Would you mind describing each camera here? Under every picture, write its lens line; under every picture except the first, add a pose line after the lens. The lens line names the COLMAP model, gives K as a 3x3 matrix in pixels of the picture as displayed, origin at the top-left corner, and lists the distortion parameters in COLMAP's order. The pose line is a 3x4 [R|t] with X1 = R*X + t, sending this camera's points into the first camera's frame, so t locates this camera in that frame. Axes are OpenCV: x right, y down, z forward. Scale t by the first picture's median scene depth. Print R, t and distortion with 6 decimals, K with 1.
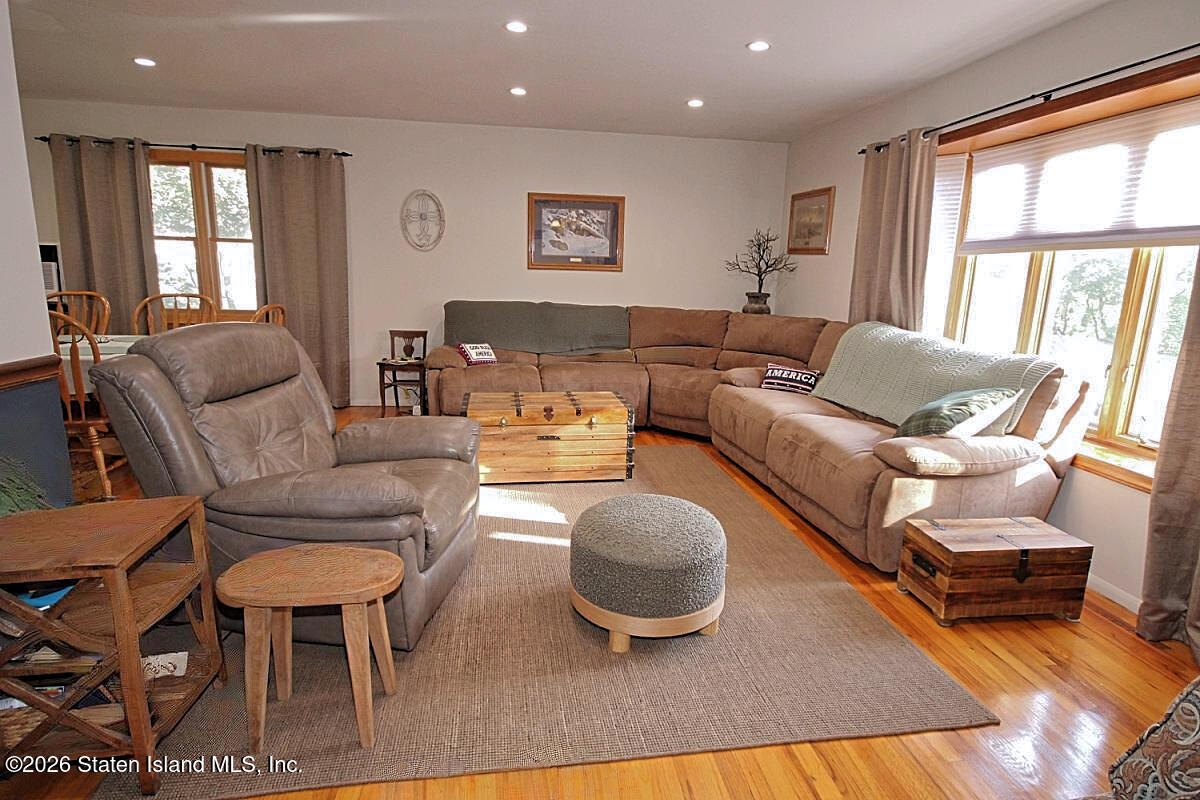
lens RADIAL K [[594.4, 0, 592.9], [0, 594.4, 395.1], [0, 0, 1]] dist [0.005892, -0.004346]
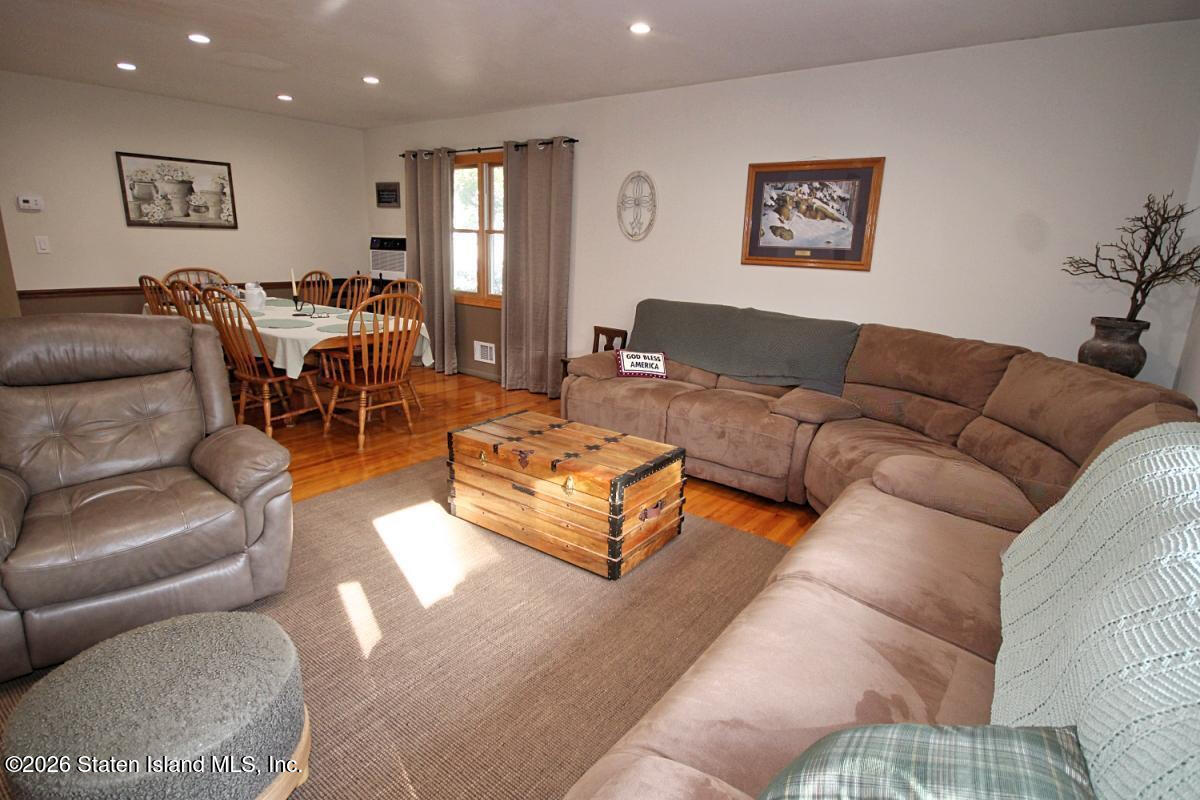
lens RADIAL K [[594.4, 0, 589.0], [0, 594.4, 396.8], [0, 0, 1]] dist [0.005892, -0.004346]
pose [[0.727198, 0.170898, -0.664813, 0.302748], [-0.156251, 0.984298, 0.082112, -0.077289], [0.668407, 0.044166, 0.742483, 0.310389]]
